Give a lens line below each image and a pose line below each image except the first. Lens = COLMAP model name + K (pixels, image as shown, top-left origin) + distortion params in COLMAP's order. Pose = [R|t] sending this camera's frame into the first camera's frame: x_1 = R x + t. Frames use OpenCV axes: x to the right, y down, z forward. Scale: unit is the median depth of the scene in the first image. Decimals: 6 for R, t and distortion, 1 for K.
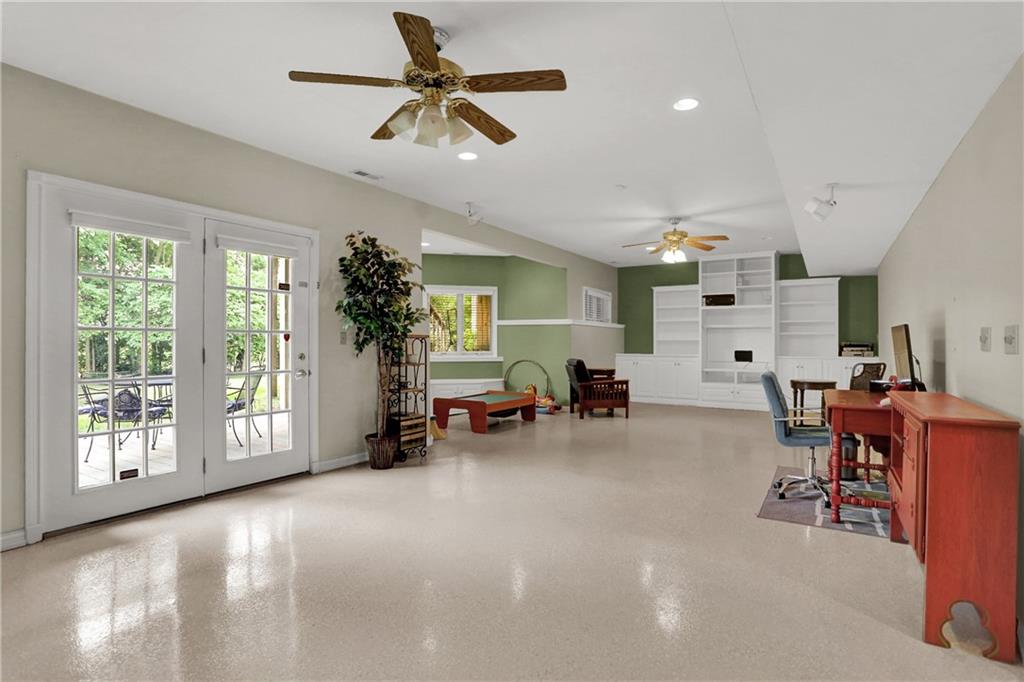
lens RADIAL K [[512.9, 0, 526.8], [0, 512.9, 348.5], [0, 0, 1]] dist [-0.016903, 0.007912]
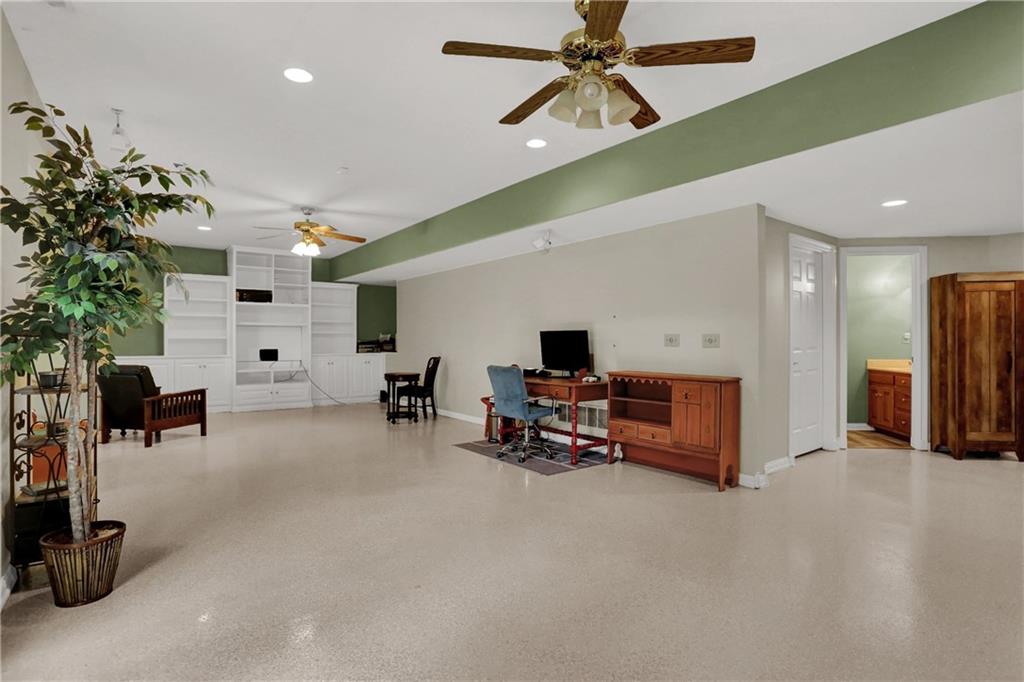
lens RADIAL K [[512.9, 0, 492.6], [0, 512.9, 344.2], [0, 0, 1]] dist [-0.016903, 0.007912]
pose [[0.395494, -0.008485, 0.918429, -0.428726], [0.011357, 0.999926, 0.004347, -0.007270], [-0.918398, 0.008711, 0.395562, 0.321751]]
